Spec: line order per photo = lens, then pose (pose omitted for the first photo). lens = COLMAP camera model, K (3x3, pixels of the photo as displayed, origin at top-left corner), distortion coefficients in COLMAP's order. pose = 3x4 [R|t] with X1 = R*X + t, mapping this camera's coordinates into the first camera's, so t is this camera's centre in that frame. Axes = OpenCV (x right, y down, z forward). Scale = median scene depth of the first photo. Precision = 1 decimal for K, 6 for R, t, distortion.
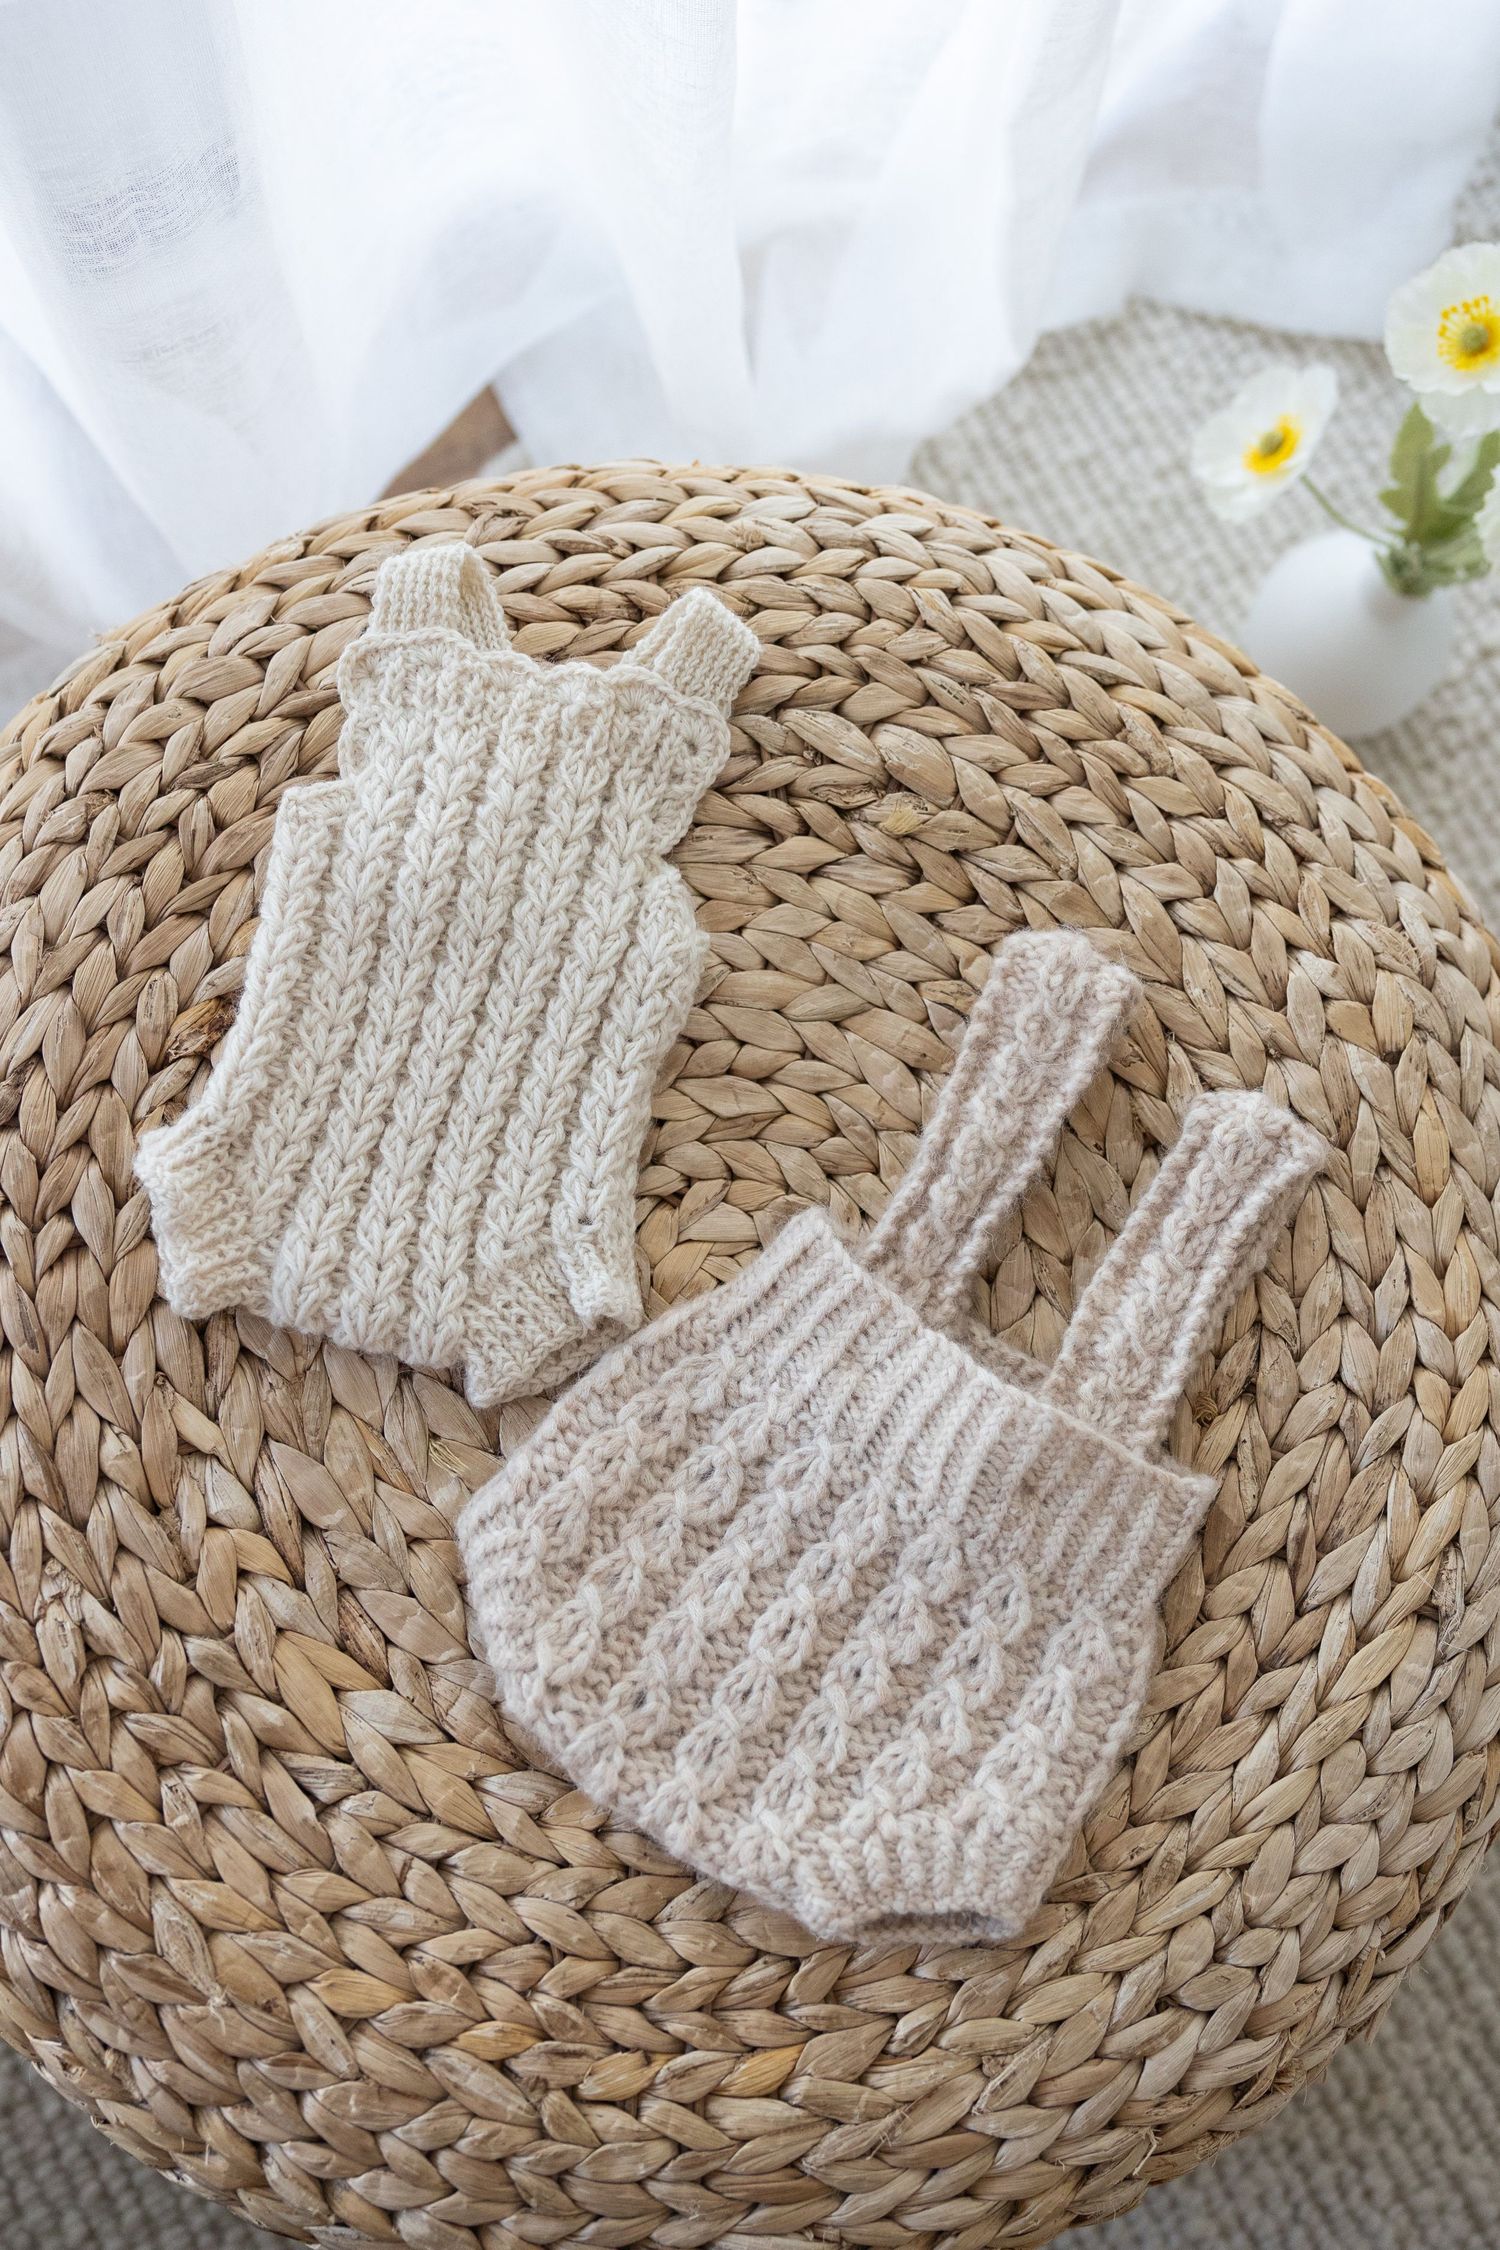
lens RADIAL K [[2015.4, 0, 757.1], [0, 2015.4, 1218.9], [0, 0, 1]] dist [-0.008044, 0.005252]
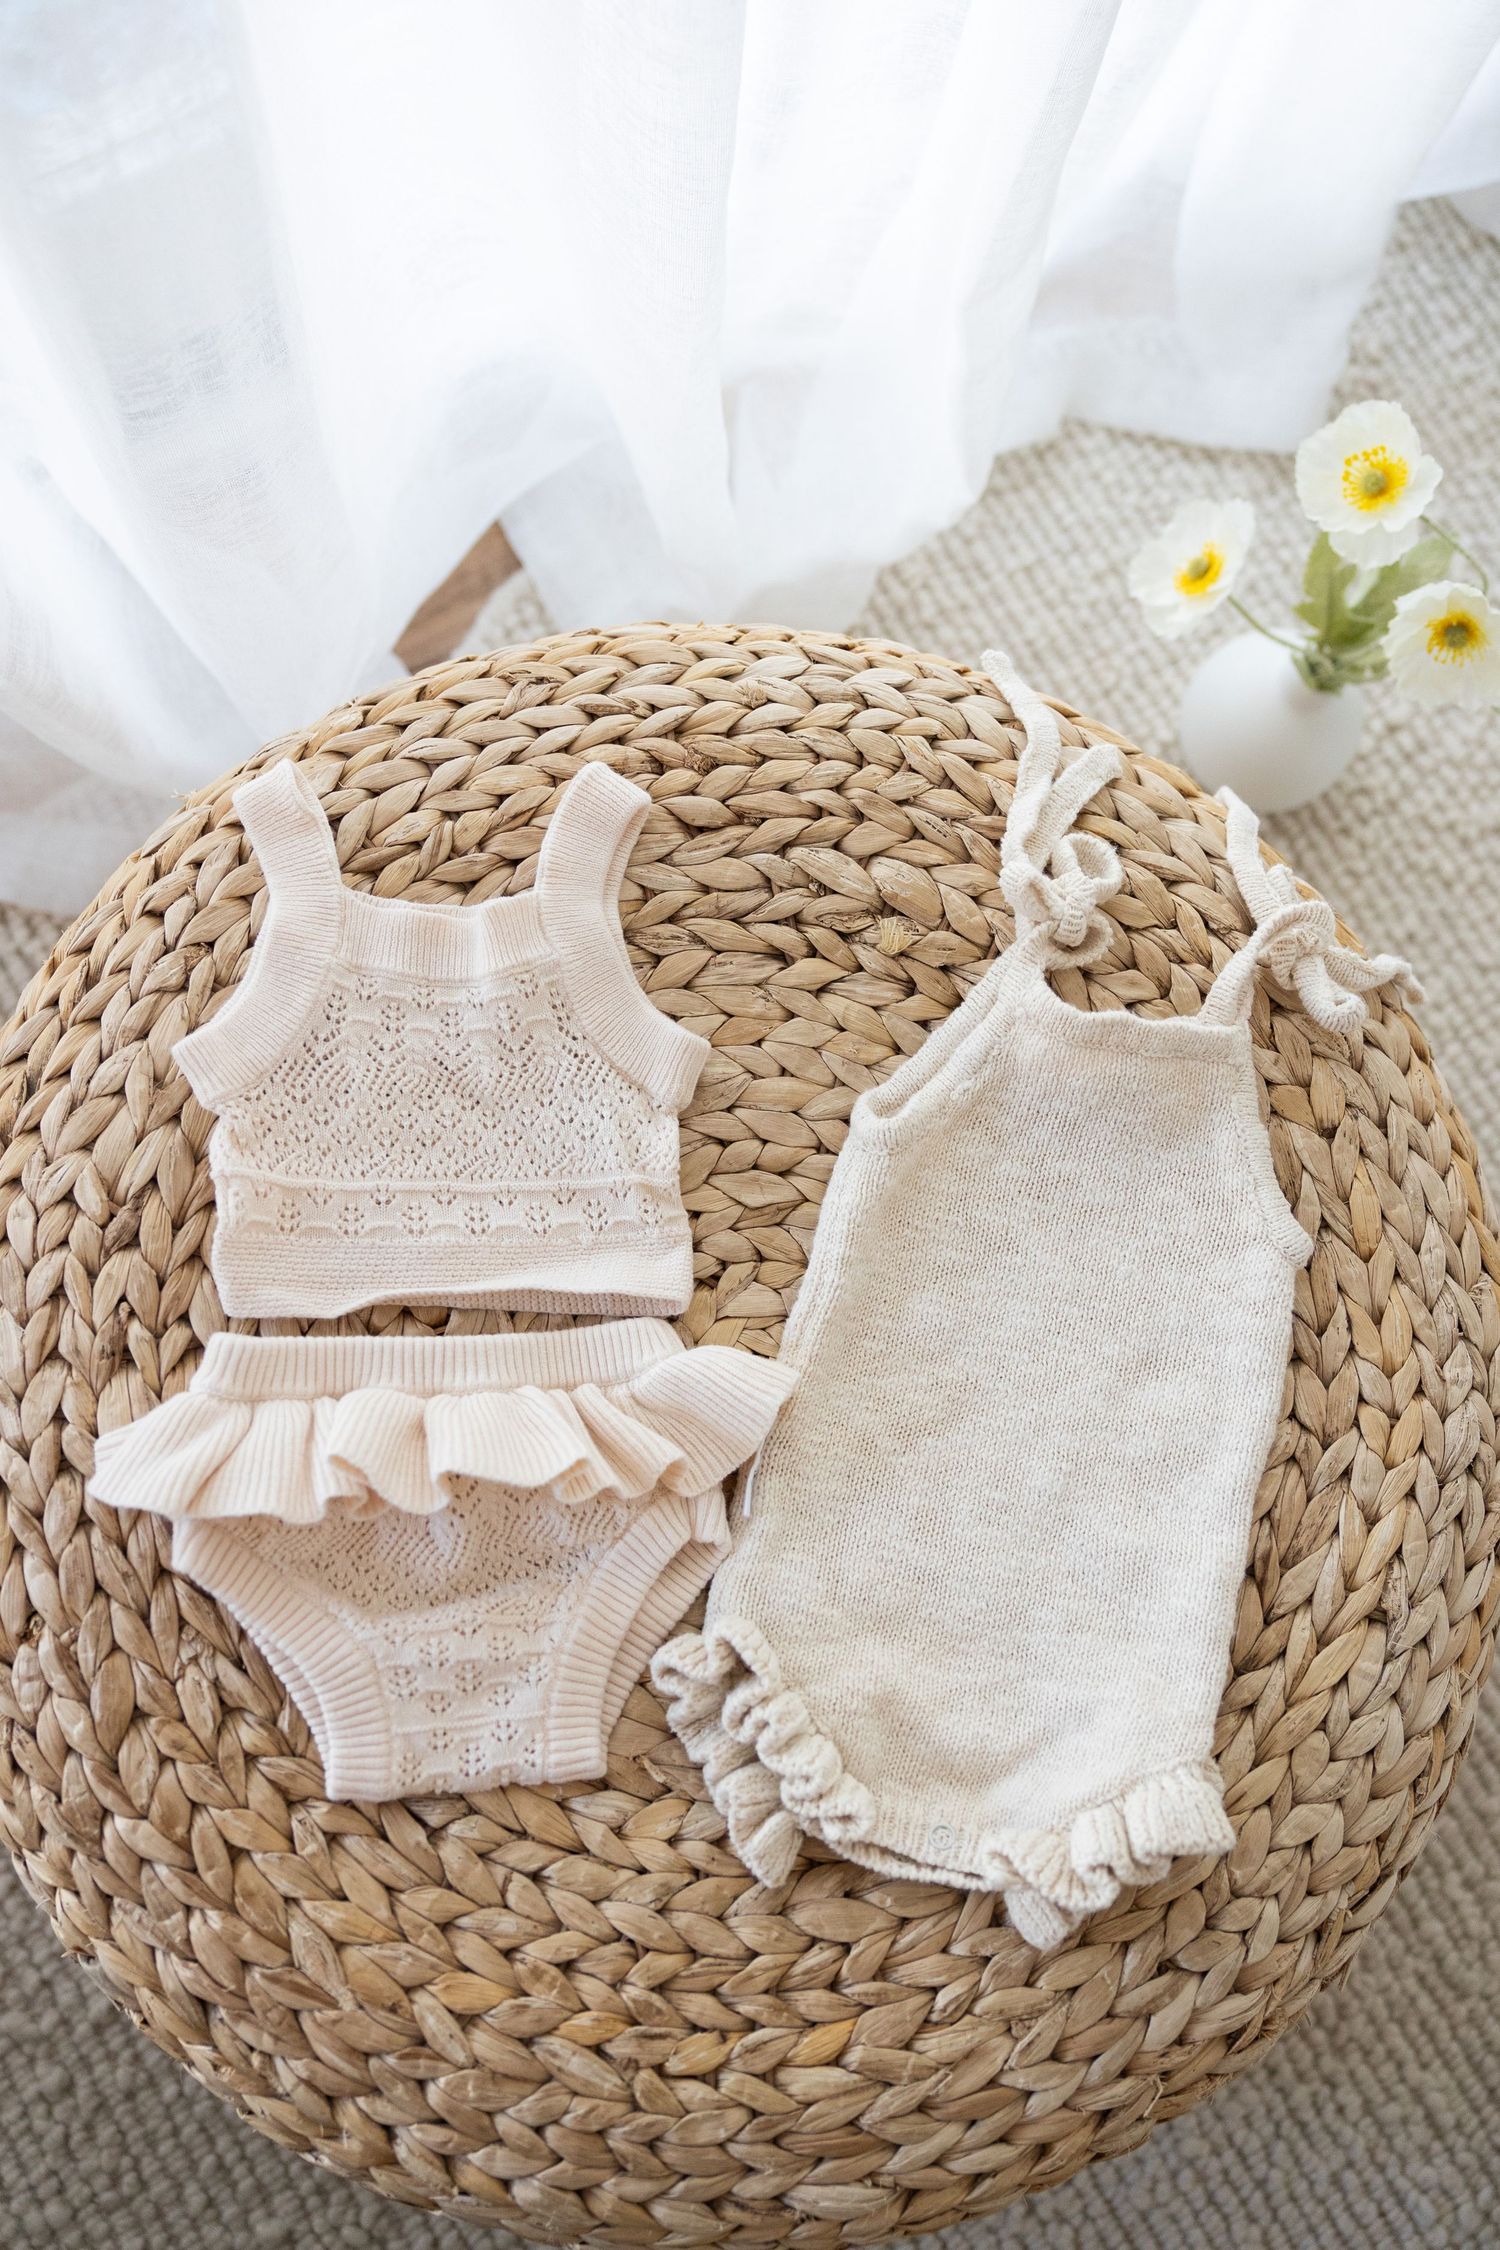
lens RADIAL K [[1893.6, 0, 766.3], [0, 1893.6, 1193.3], [0, 0, 1]] dist [-0.009849, 0.008910]
pose [[0.999086, -0.036487, 0.022277, -0.033626], [0.036508, 0.999333, -0.000553, -0.060537], [-0.022242, 0.001366, 0.999752, -0.079727]]
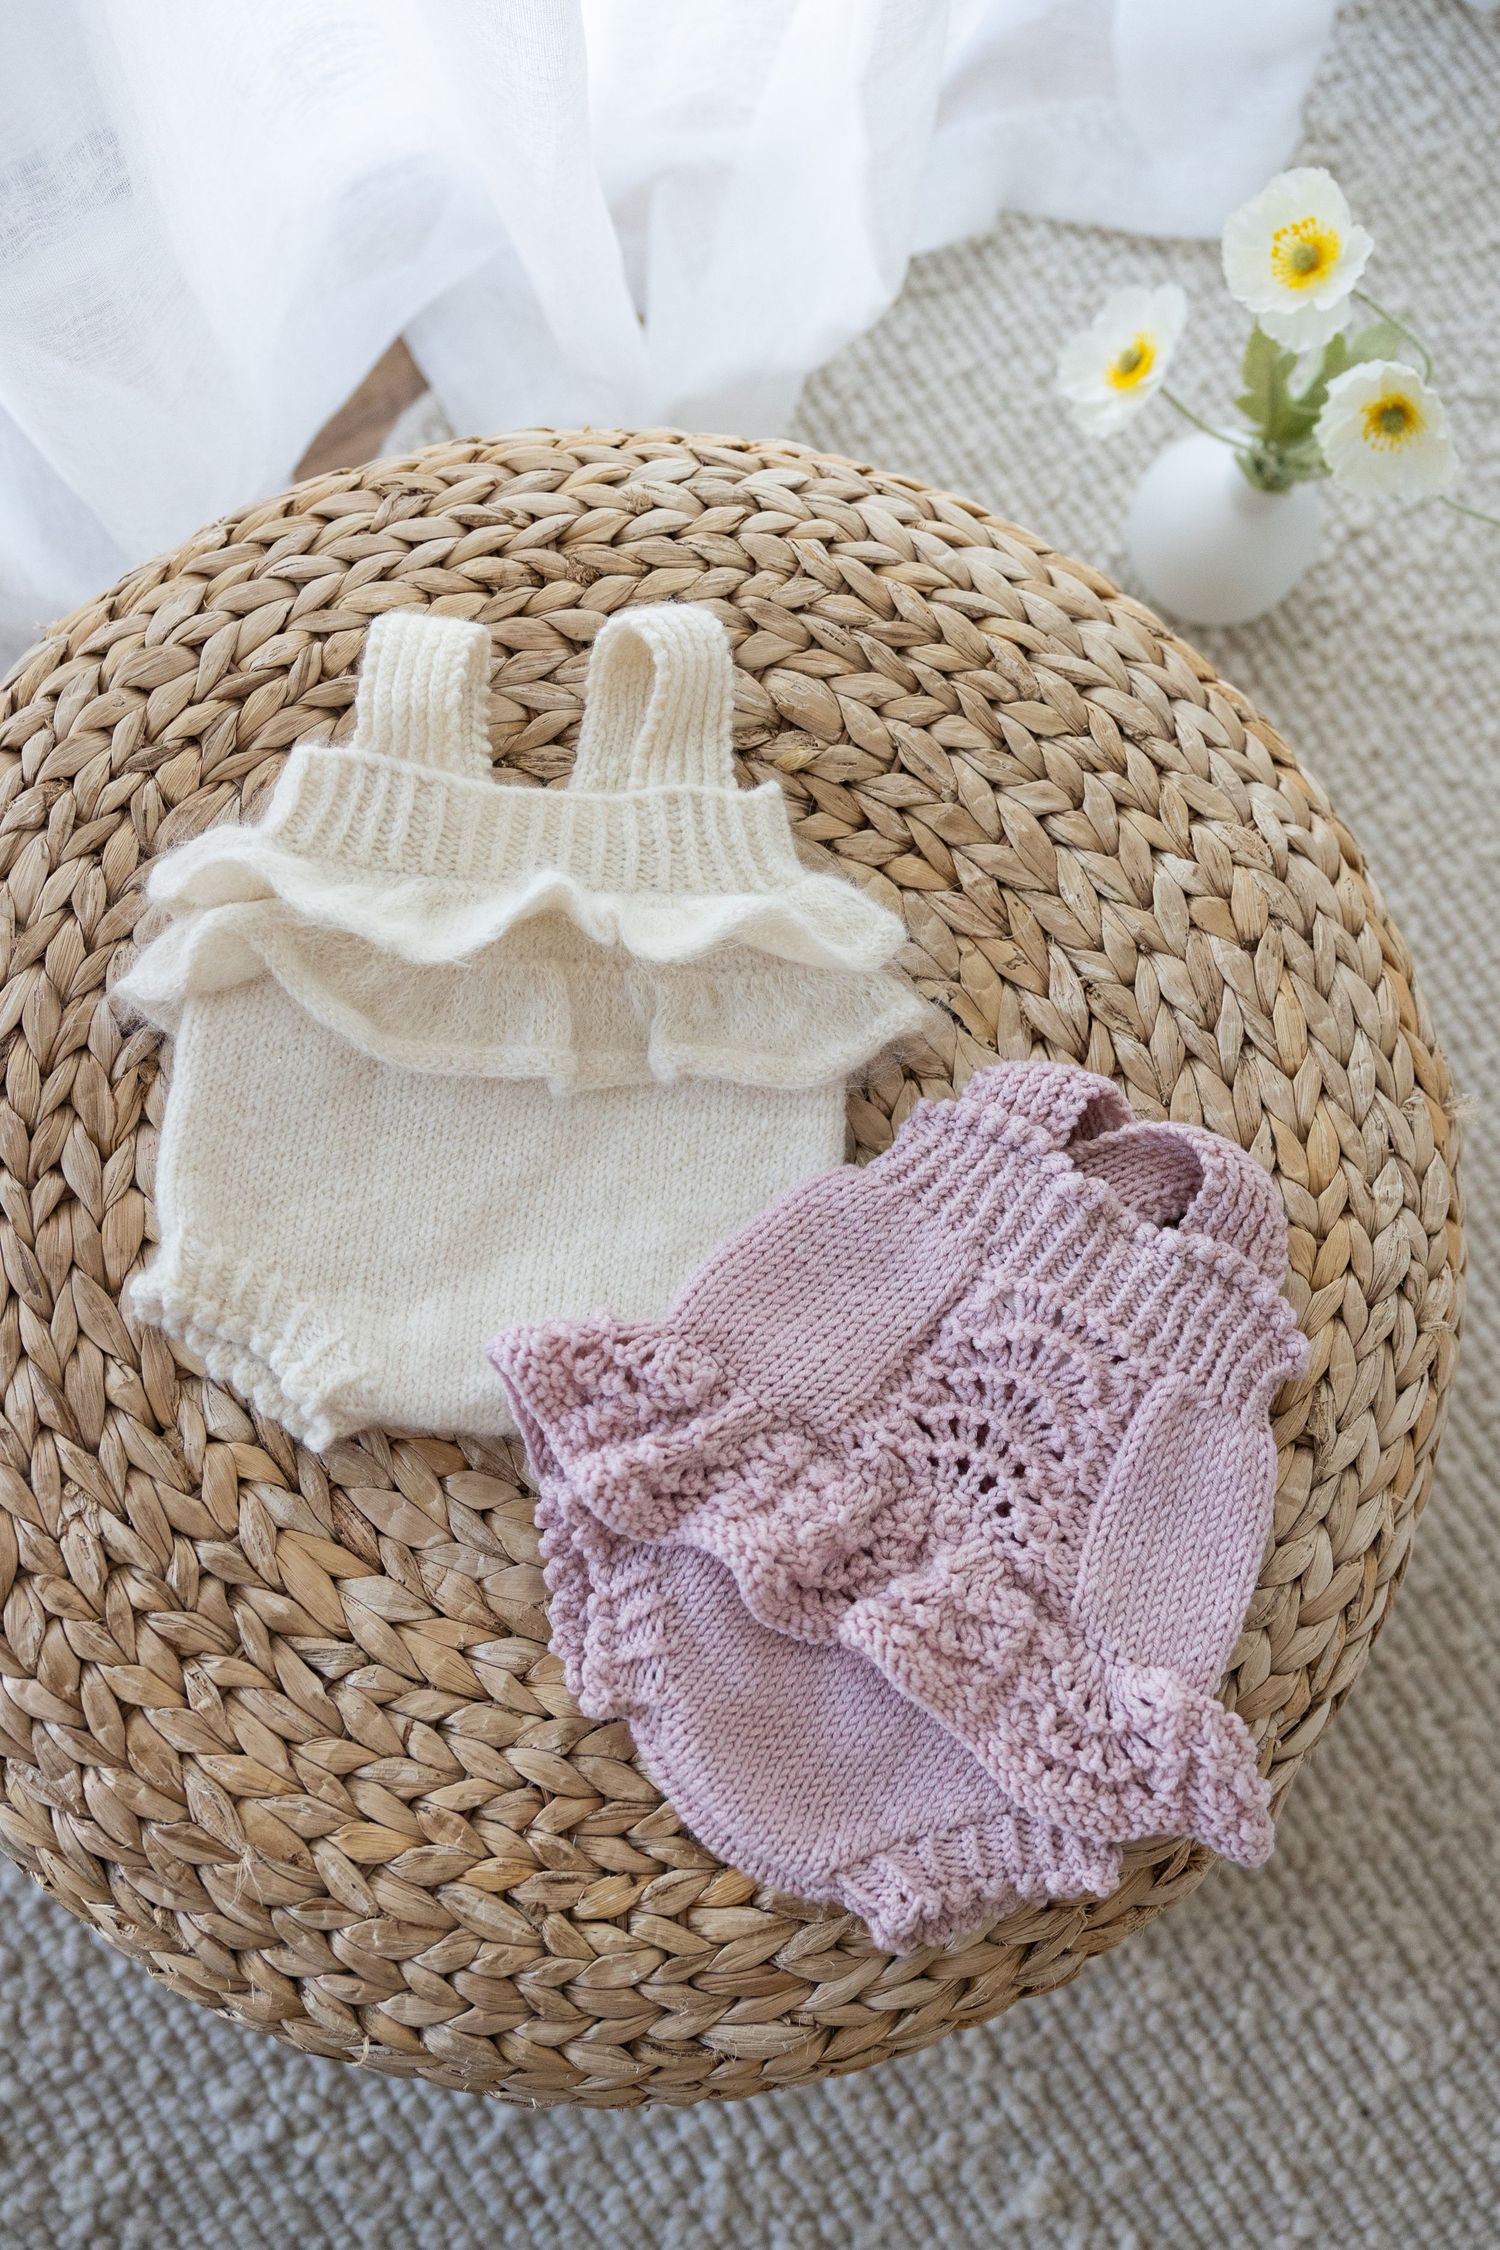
lens RADIAL K [[1947.0, 0, 793.7], [0, 1947.0, 1176.3], [0, 0, 1]] dist [-0.008518, 0.014417]
pose [[0.997588, -0.066701, 0.019213, 0.038115], [0.065618, 0.996469, 0.052384, -0.028011], [-0.022639, -0.050997, 0.998442, -0.071951]]
